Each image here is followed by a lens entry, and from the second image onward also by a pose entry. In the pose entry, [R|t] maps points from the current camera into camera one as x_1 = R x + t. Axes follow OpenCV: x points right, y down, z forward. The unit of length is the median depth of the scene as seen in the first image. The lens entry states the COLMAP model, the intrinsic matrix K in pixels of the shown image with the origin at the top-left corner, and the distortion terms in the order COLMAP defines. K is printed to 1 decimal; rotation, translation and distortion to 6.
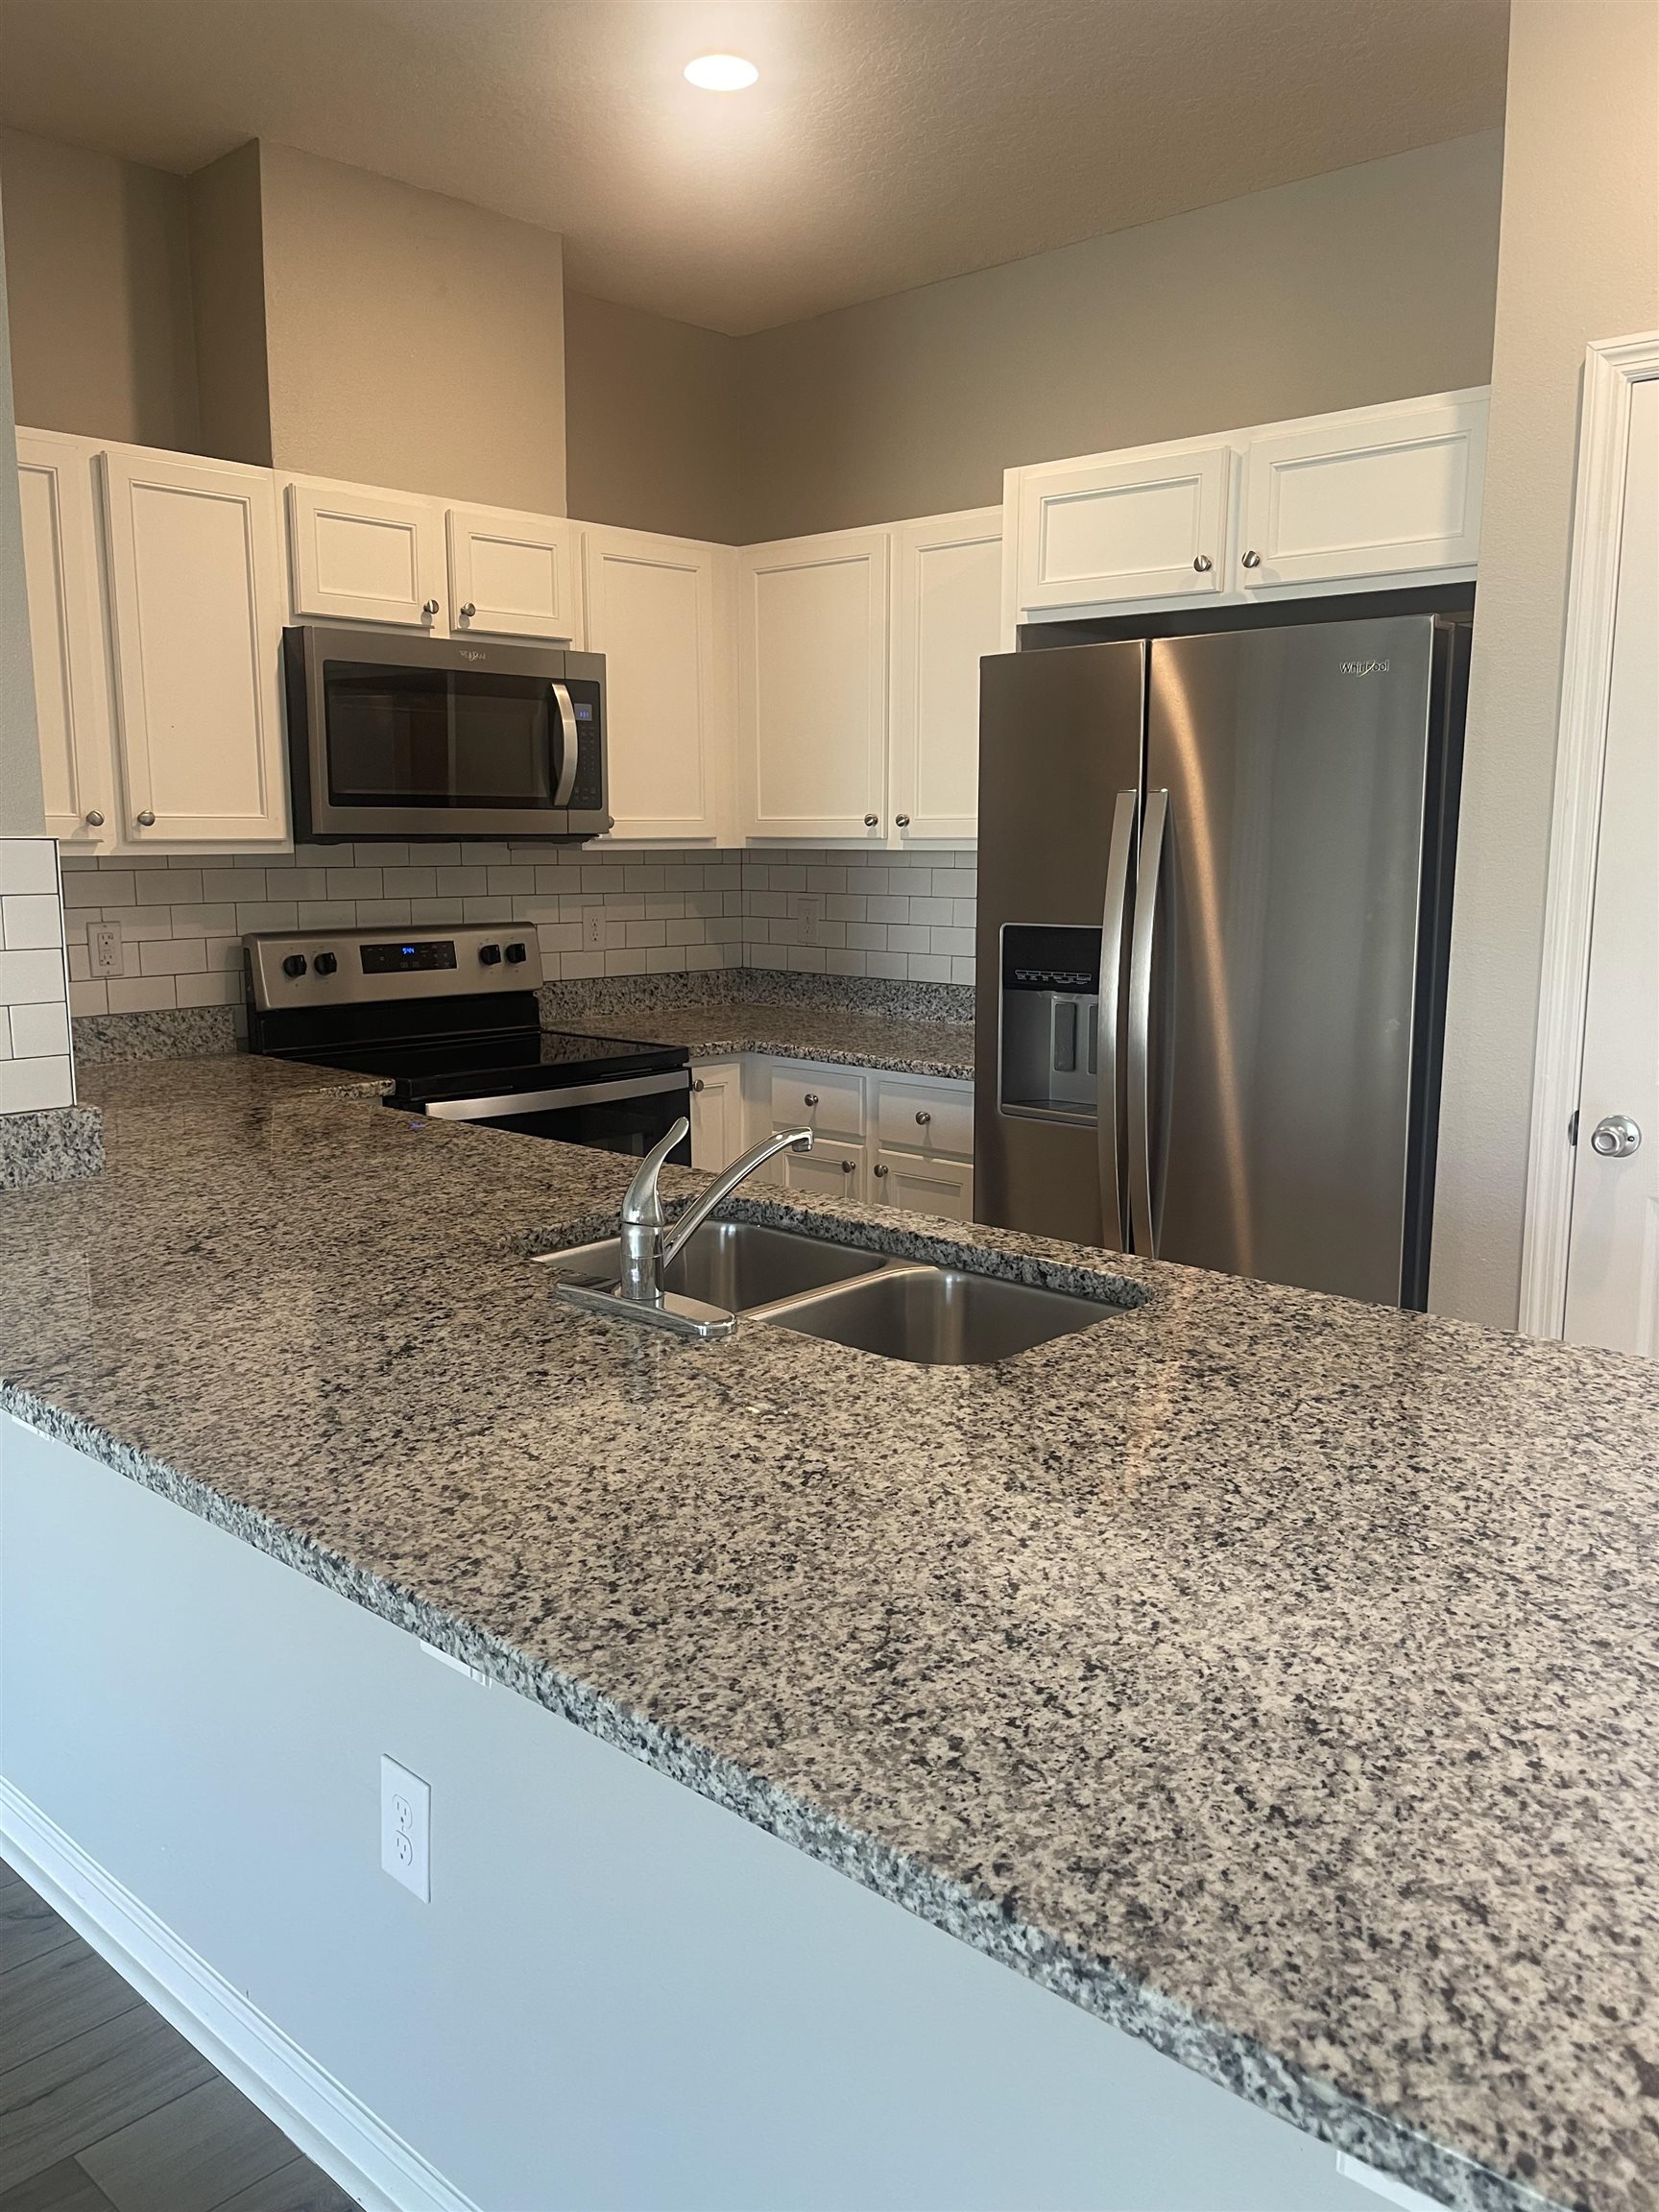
lens RADIAL K [[1679.5, 0, 830.3], [0, 1679.5, 1099.5], [0, 0, 1]] dist [0.034205, -0.012579]
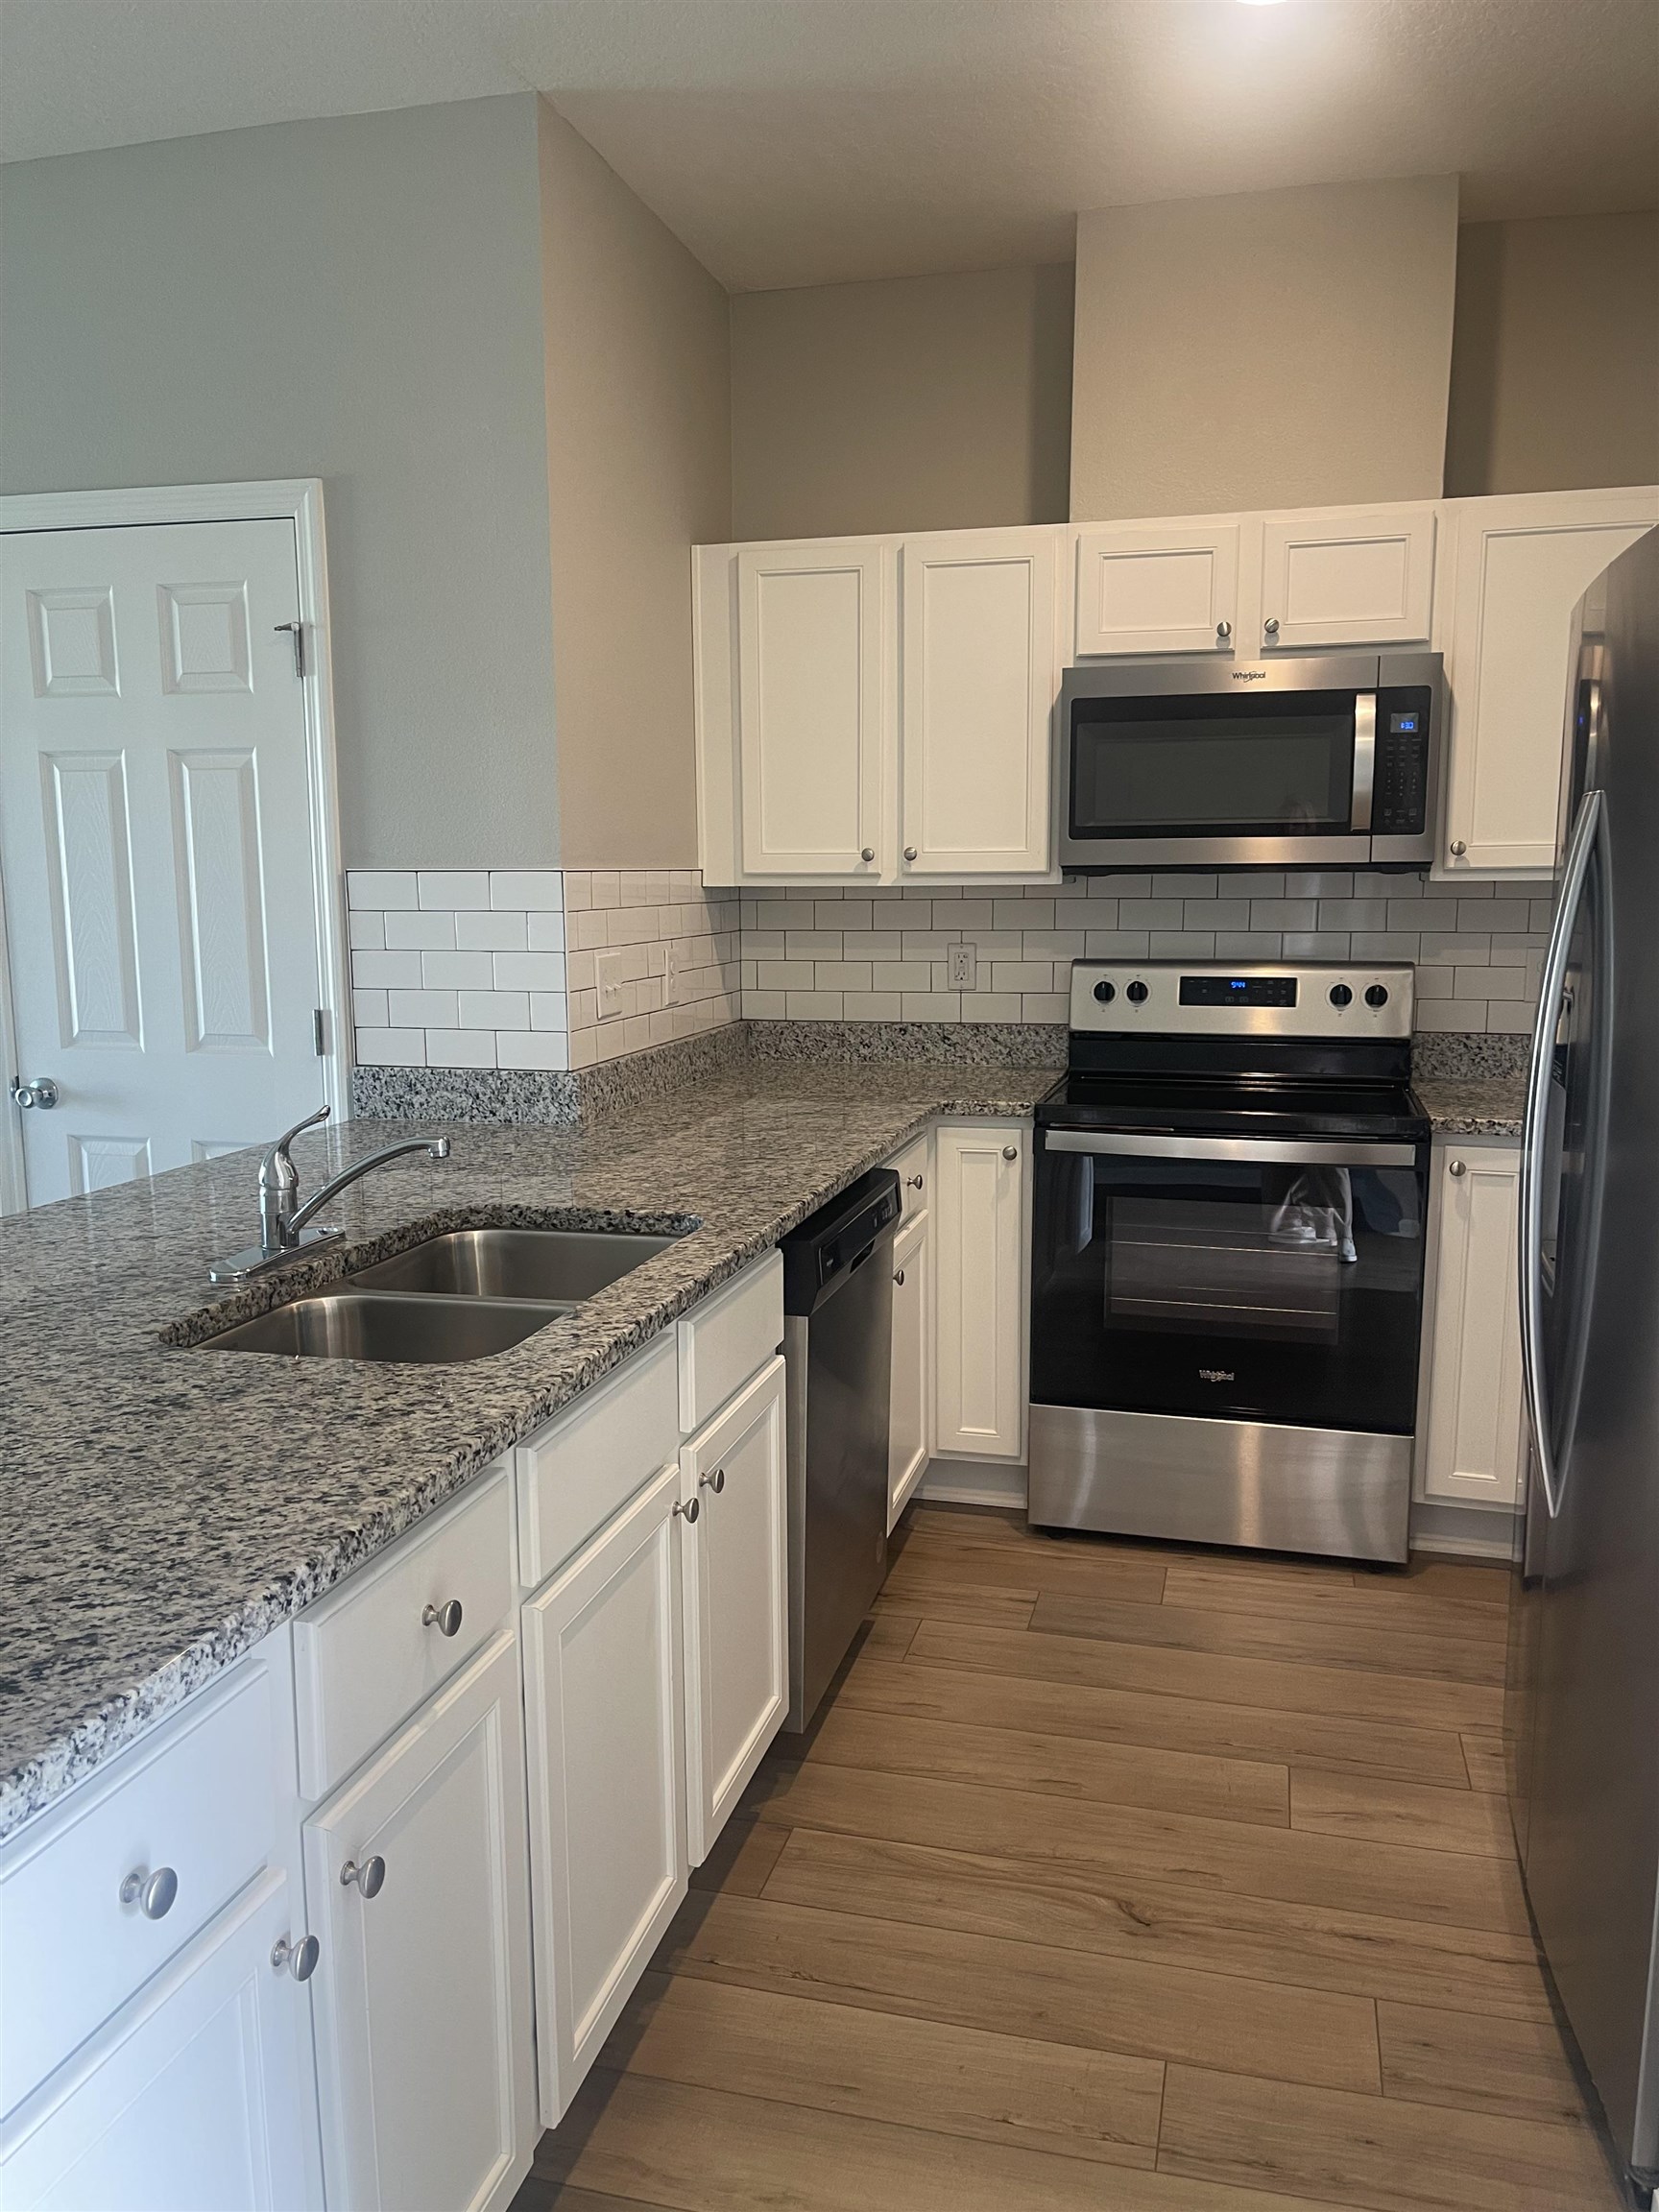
lens RADIAL K [[1679.5, 0, 827.1], [0, 1679.5, 1114.3], [0, 0, 1]] dist [0.034205, -0.012579]
pose [[0.461517, 0.124264, -0.878385, 0.821140], [-0.133712, 0.988573, 0.069597, -0.083142], [0.876997, 0.085330, 0.472859, 0.559886]]
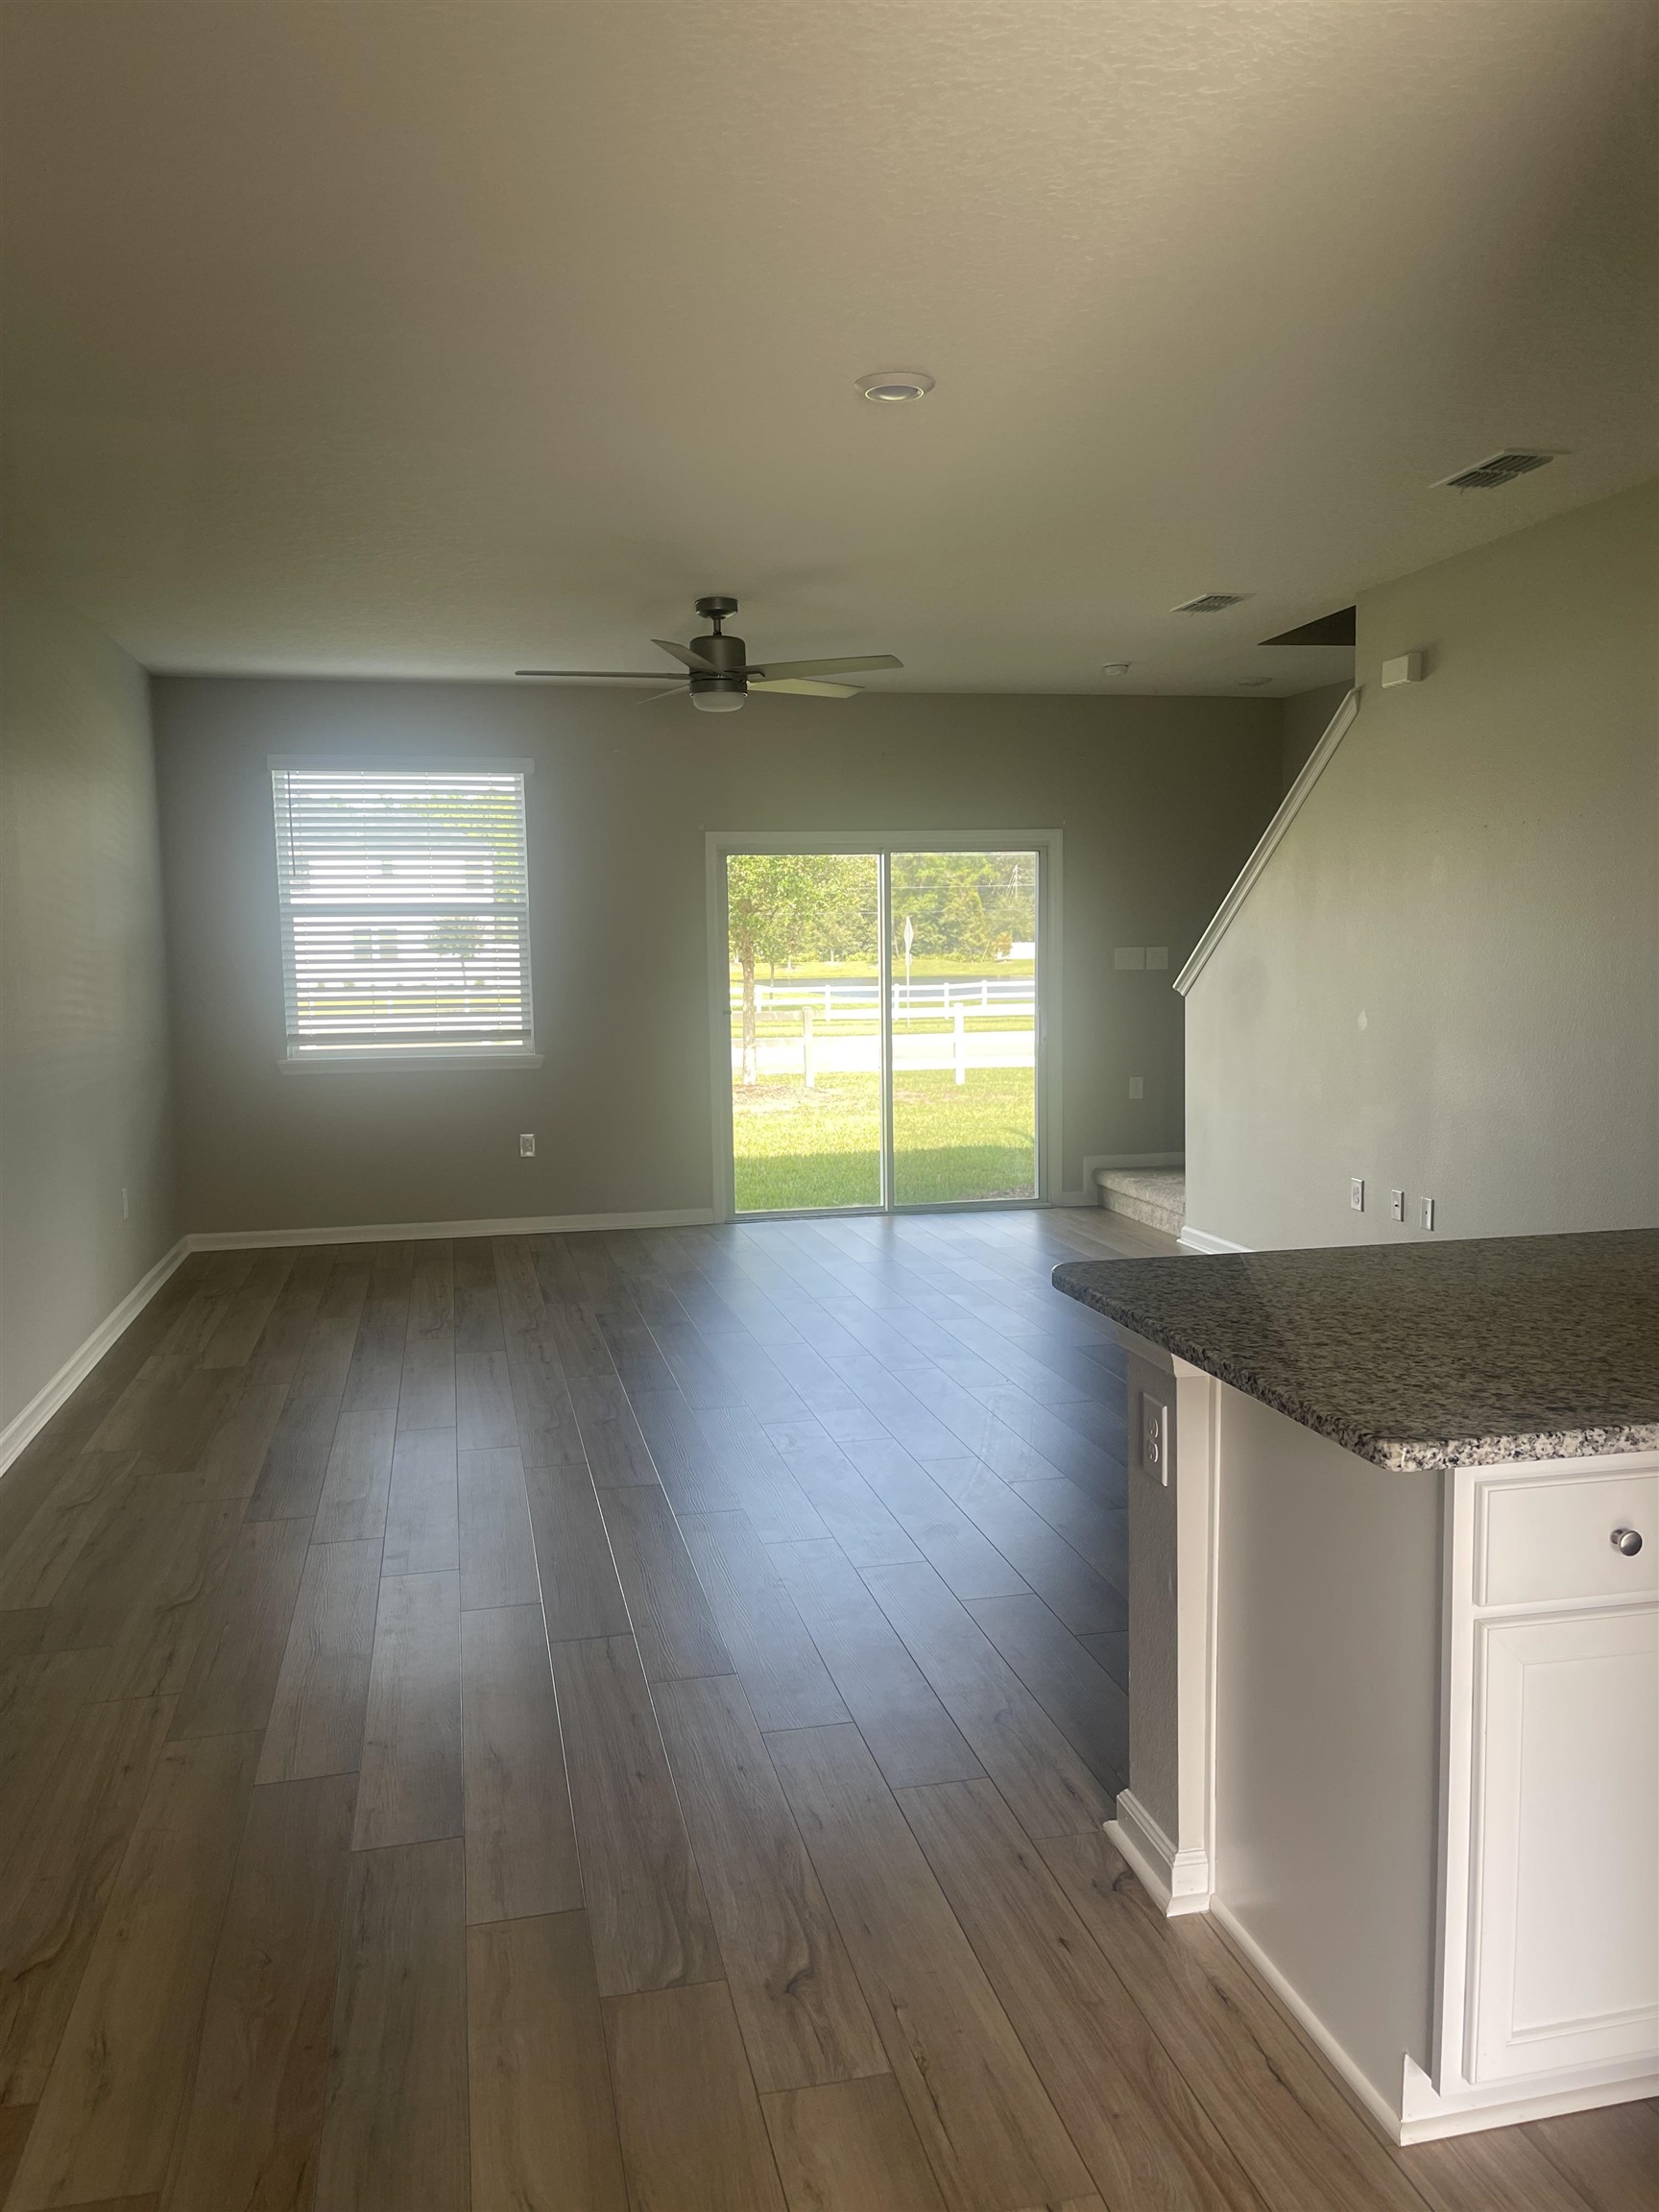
lens RADIAL K [[1679.5, 0, 831.1], [0, 1679.5, 1106.6], [0, 0, 1]] dist [0.034205, -0.012579]
pose [[-0.573495, 0.081566, -0.815139, 1.252623], [-0.118773, 0.976239, 0.181249, -0.133584], [0.810554, 0.200761, -0.550180, 0.735359]]
